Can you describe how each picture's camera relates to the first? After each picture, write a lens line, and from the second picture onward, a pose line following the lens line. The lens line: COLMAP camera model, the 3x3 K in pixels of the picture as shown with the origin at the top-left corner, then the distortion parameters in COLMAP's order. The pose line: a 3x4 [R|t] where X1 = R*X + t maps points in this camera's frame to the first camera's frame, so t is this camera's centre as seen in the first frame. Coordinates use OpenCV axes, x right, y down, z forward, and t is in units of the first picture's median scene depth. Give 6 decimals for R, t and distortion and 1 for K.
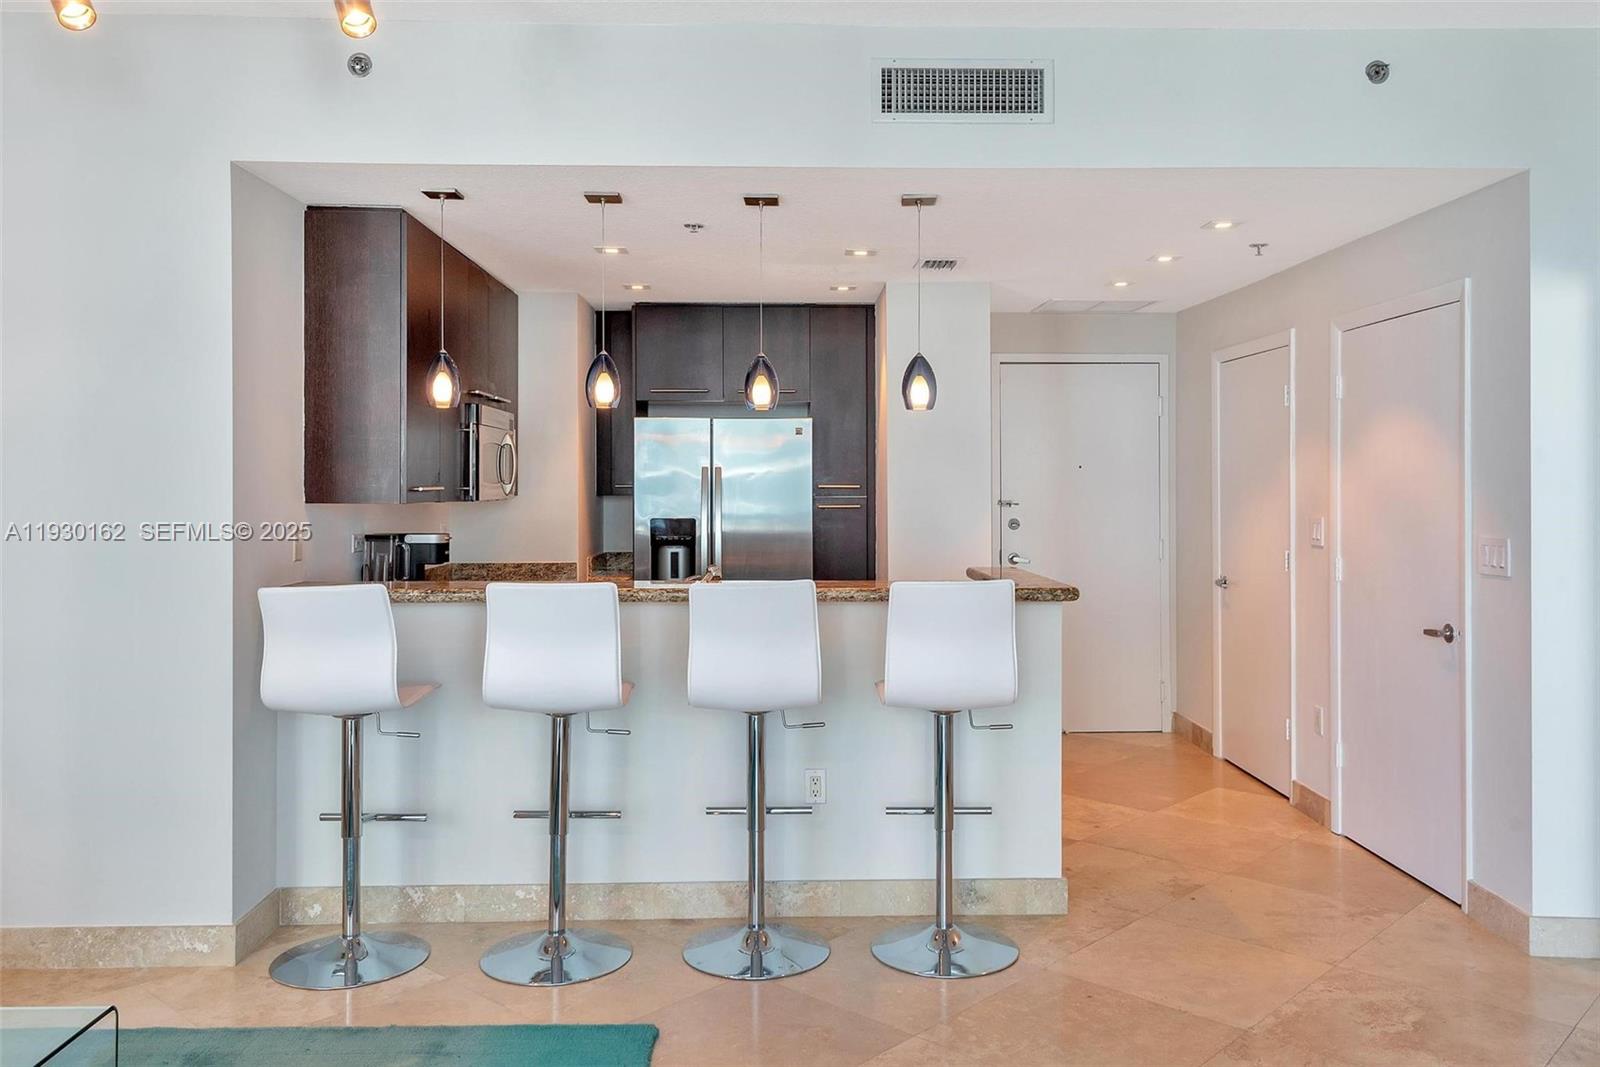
lens RADIAL K [[1270.6, 0, 817.3], [0, 1270.6, 476.0], [0, 0, 1]] dist [0.022357, -0.002218]
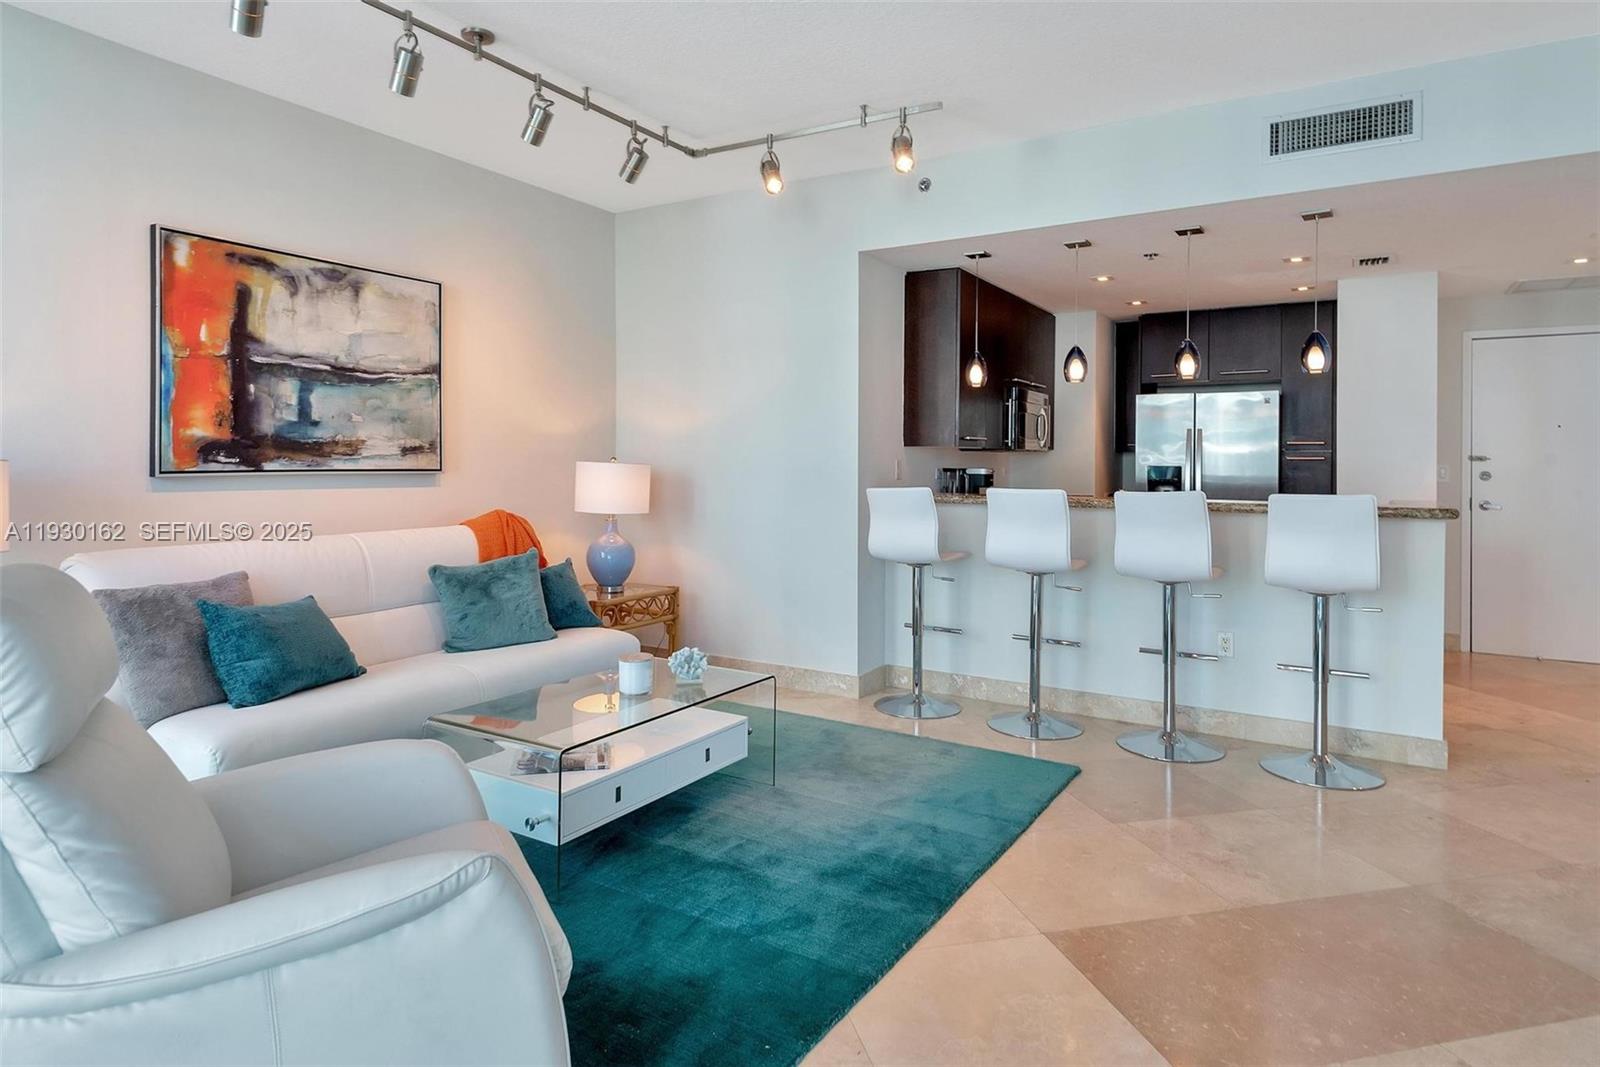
lens RADIAL K [[916.9, 0, 787.1], [0, 916.9, 474.3], [0, 0, 1]] dist [0.012729, -0.006208]
pose [[0.830159, 0.011949, -0.557399, 0.160792], [-0.002364, 0.999837, 0.017913, 0.038481], [0.557522, -0.013553, 0.830051, -0.112425]]
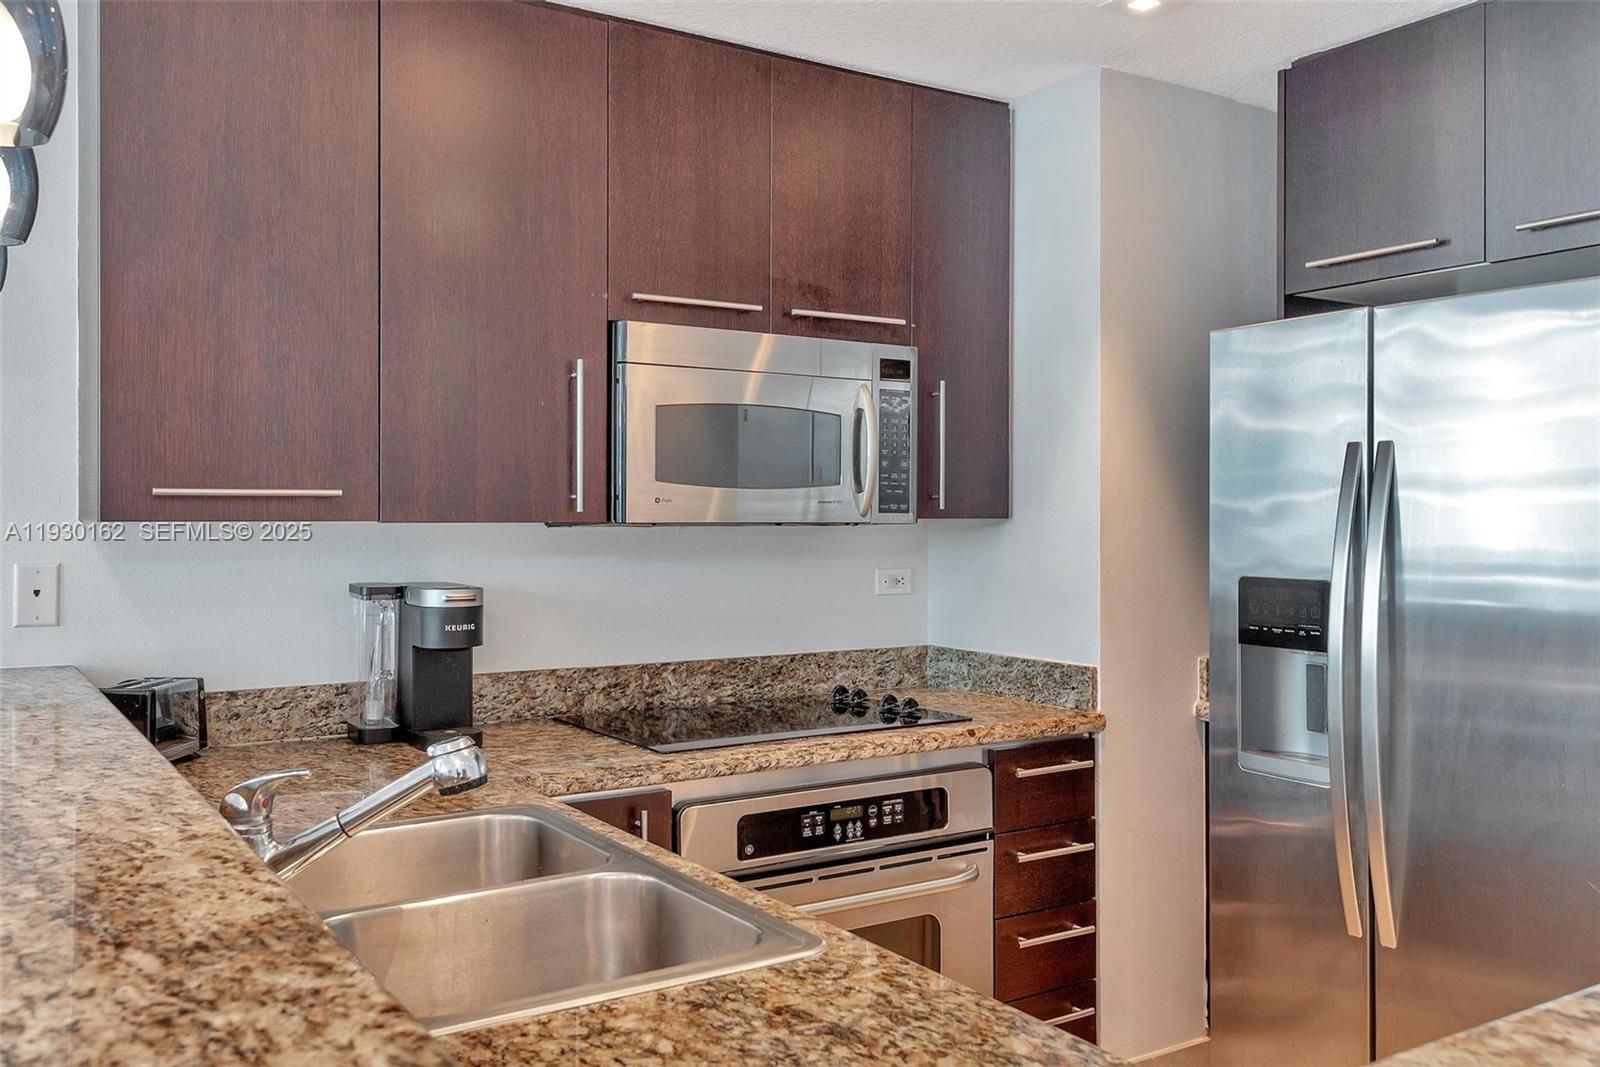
lens RADIAL K [[1330.4, 0, 800.8], [0, 1330.4, 529.2], [0, 0, 1]] dist [-0.001777, -0.002111]
pose [[0.515128, 0.009419, -0.857061, 0.243707], [0.001631, 0.999927, 0.011969, 0.019989], [0.857112, -0.007563, 0.515075, 1.009805]]
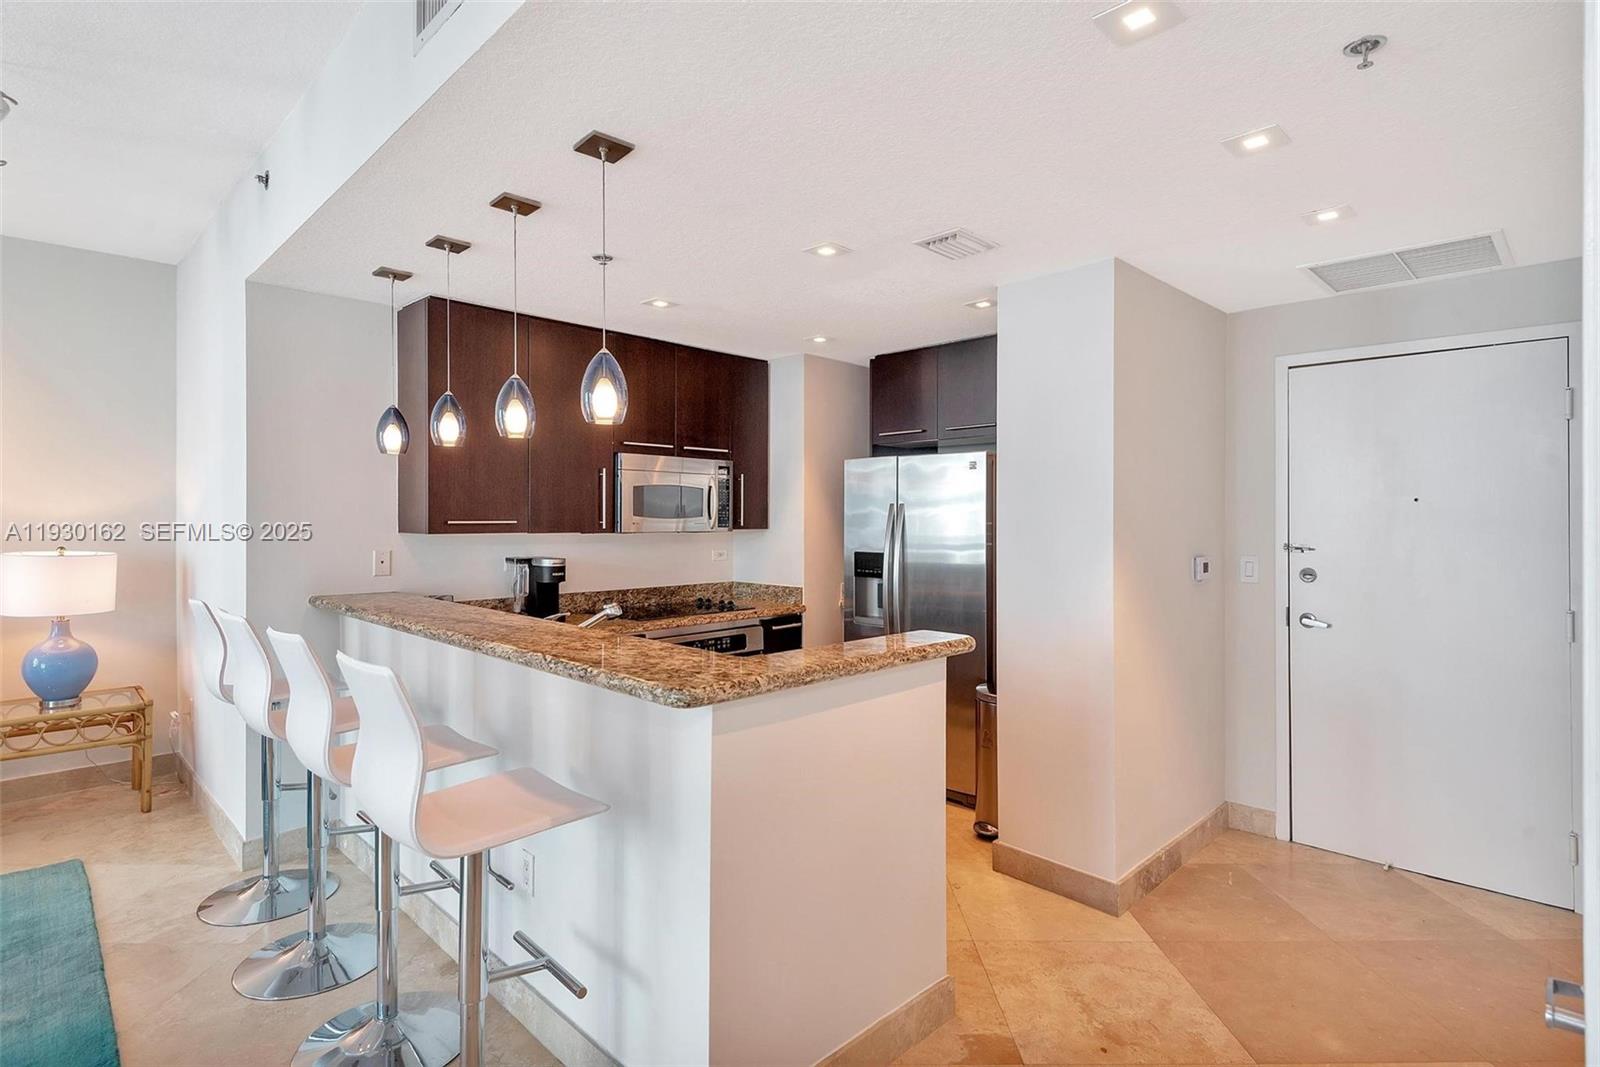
lens RADIAL K [[806.9, 0, 797.0], [0, 806.9, 508.4], [0, 0, 1]] dist [0.000596, 0.000290]
pose [[0.682662, -0.004454, -0.730721, 0.515290], [-0.000333, 0.999979, -0.006407, 0.001585], [0.730734, 0.004617, 0.682647, 0.754510]]
